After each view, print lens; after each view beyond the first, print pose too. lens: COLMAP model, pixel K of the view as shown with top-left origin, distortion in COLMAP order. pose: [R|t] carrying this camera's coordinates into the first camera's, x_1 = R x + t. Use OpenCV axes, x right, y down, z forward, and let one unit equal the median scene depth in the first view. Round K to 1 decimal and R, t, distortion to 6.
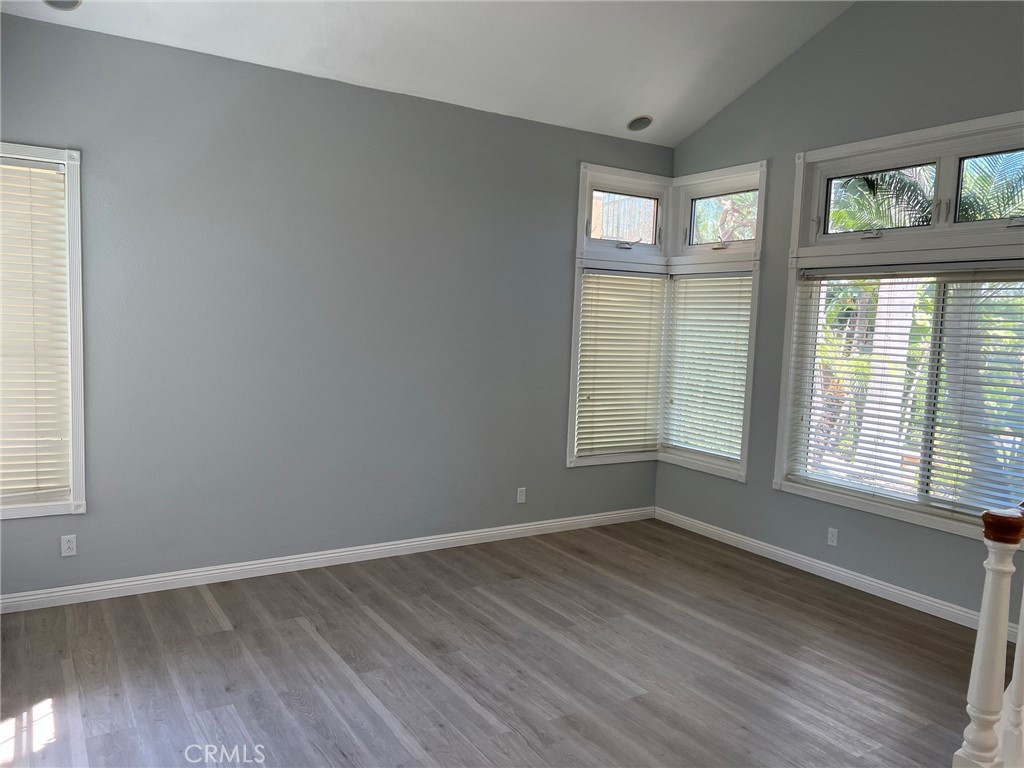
lens RADIAL K [[766.7, 0, 517.7], [0, 766.7, 383.0], [0, 0, 1]] dist [0.019816, 0.000983]
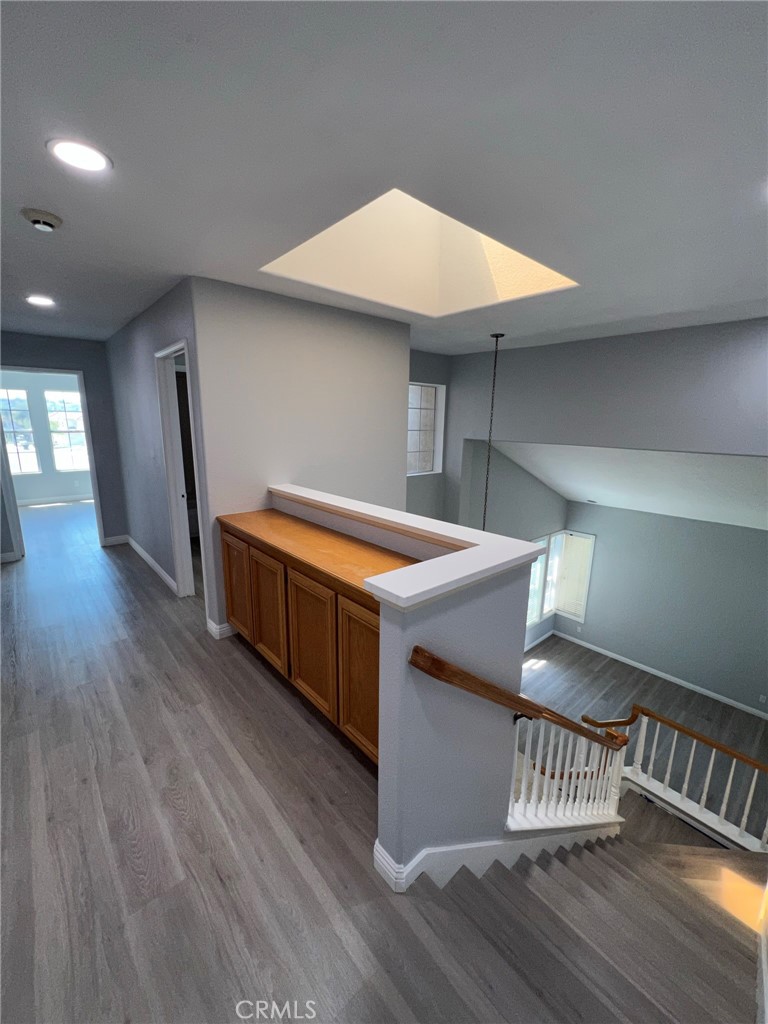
lens RADIAL K [[409.0, 0, 381.9], [0, 409.0, 512.5], [0, 0, 1]] dist [0.002444, -0.000246]
pose [[0.148964, 0.177799, -0.972727, 0.849088], [-0.089844, 0.982067, 0.165747, -0.449727], [0.984753, 0.062703, 0.162267, -0.262450]]
